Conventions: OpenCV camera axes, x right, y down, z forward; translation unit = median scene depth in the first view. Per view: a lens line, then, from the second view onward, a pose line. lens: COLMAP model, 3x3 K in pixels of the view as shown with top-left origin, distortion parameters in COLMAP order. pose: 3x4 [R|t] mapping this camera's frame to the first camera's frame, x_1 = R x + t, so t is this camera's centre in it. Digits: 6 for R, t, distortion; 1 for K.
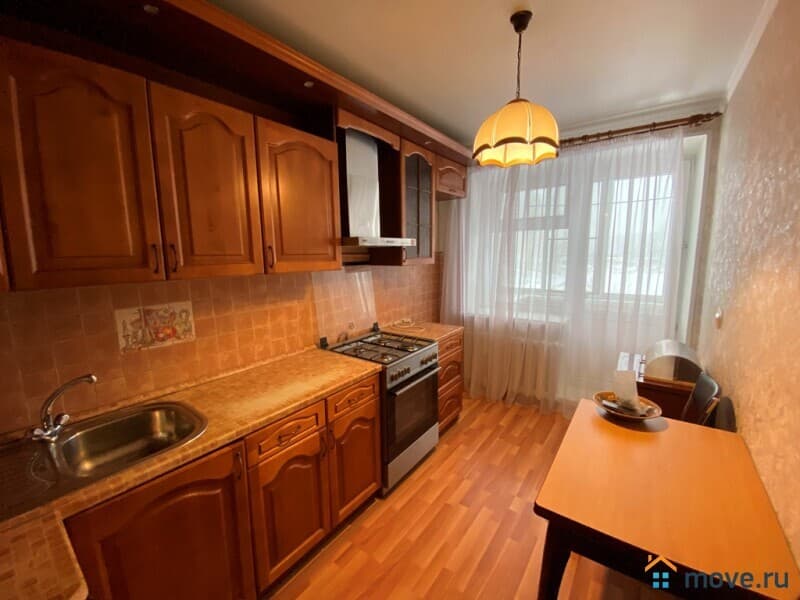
lens RADIAL K [[320.0, 0, 400.0], [0, 320.0, 300.0], [0, 0, 1]] dist [0.030019, -0.025839]
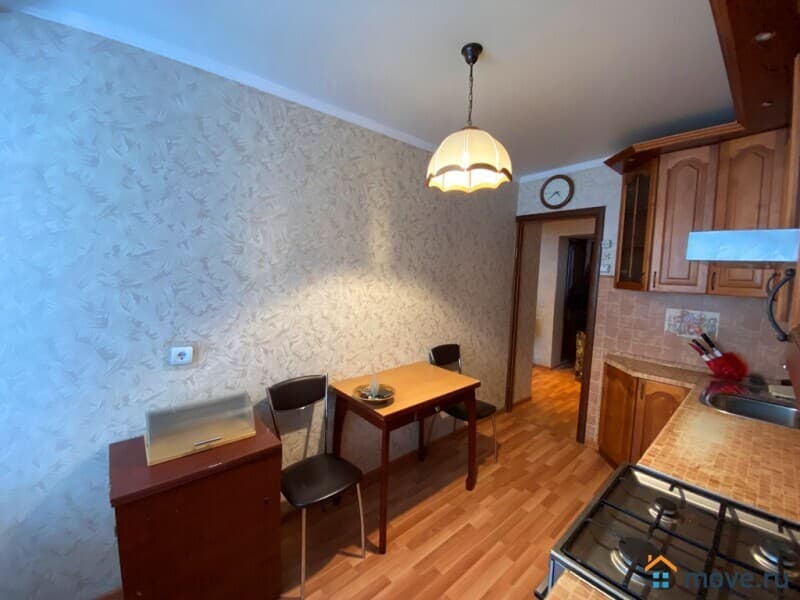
lens RADIAL K [[320.0, 0, 400.0], [0, 320.0, 300.0], [0, 0, 1]] dist [0.030019, -0.025839]
pose [[-0.977376, -0.028516, 0.209580, 0.290733], [0.022170, 0.971601, 0.235584, -0.280477], [-0.210346, 0.234900, -0.948987, 1.784304]]
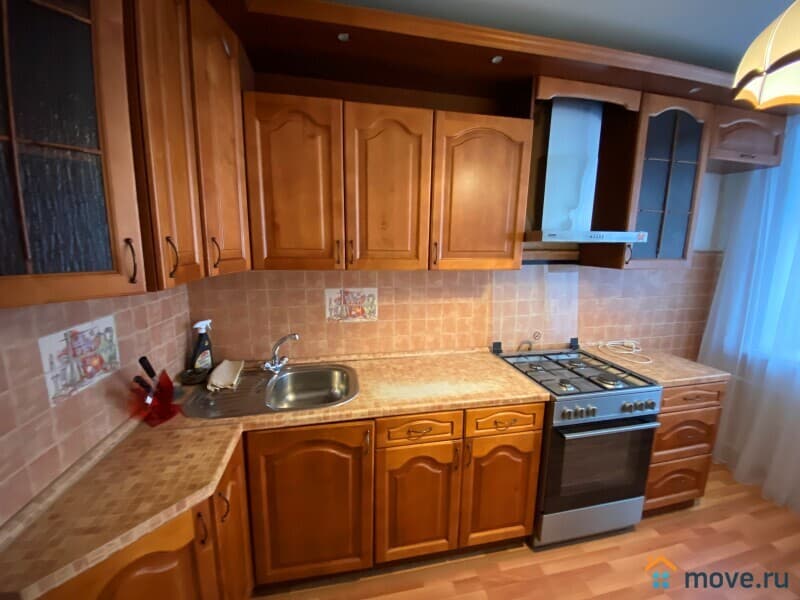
lens RADIAL K [[320.0, 0, 400.0], [0, 320.0, 300.0], [0, 0, 1]] dist [0.030019, -0.025839]
pose [[0.749655, 0.137340, -0.647422, 0.167506], [-0.120530, 0.990204, 0.070492, -0.043013], [0.650761, 0.025190, 0.758865, 0.162721]]
